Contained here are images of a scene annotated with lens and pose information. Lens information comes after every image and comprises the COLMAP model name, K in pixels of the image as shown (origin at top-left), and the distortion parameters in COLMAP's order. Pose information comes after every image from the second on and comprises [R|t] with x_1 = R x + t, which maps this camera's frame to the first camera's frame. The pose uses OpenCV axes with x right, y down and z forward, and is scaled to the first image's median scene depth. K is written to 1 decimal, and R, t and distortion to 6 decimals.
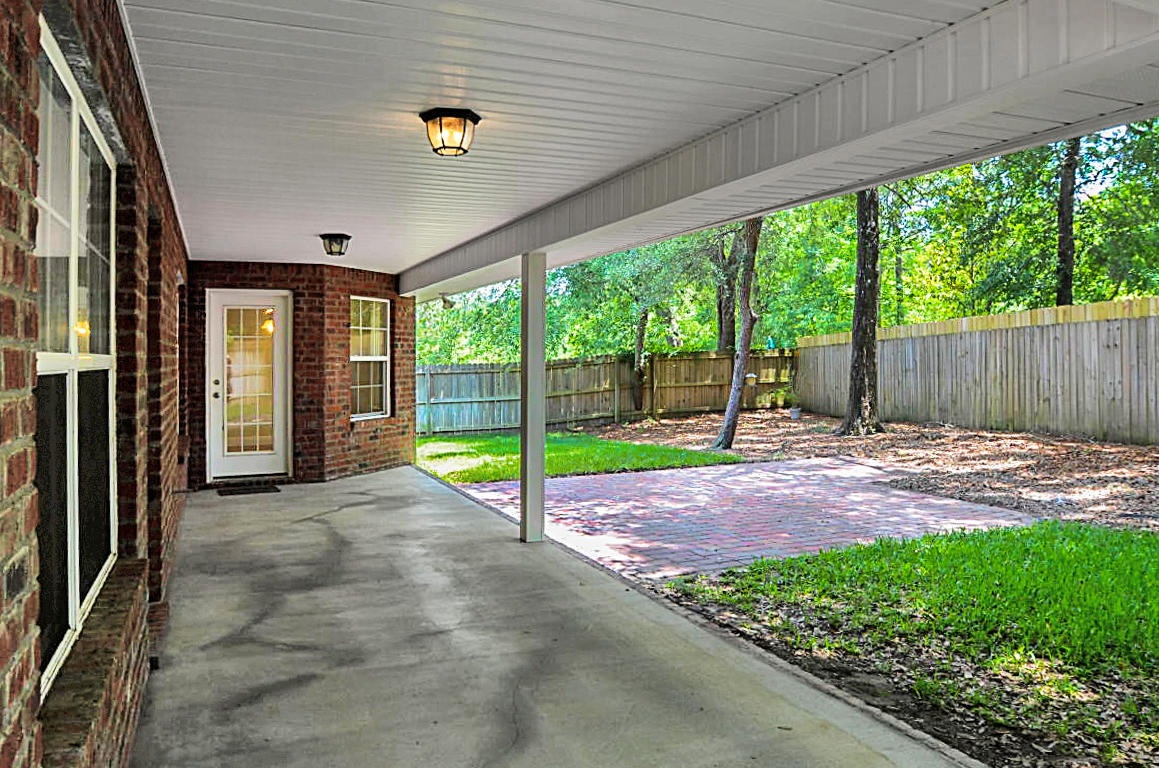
lens RADIAL K [[825.6, 0, 579.5], [0, 825.6, 384.0], [0, 0, 1]] dist [0.001803, 0.000220]
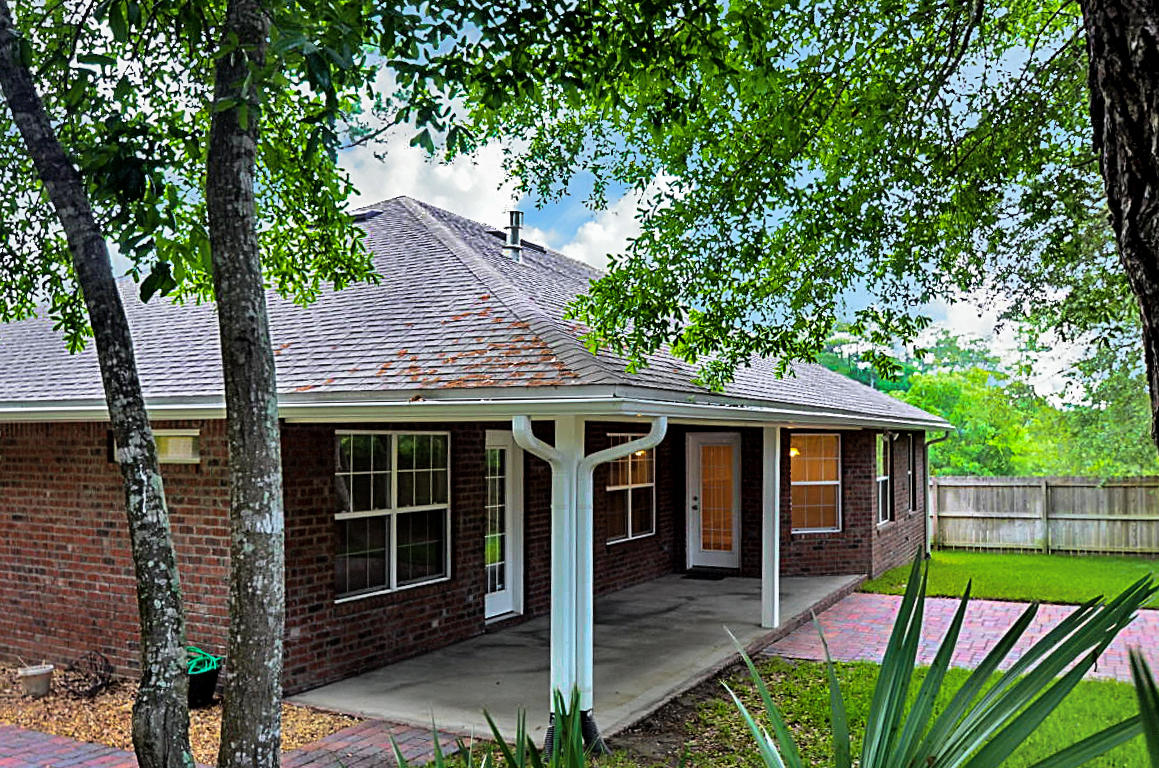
lens RADIAL K [[1016.8, 0, 579.5], [0, 1016.8, 384.0], [0, 0, 1]] dist [0.002745, 0.002482]
pose [[0.640351, -0.034344, -0.767314, 0.773550], [-0.028582, 0.997242, -0.068487, -0.071624], [0.767550, 0.065787, 0.637604, -0.285720]]
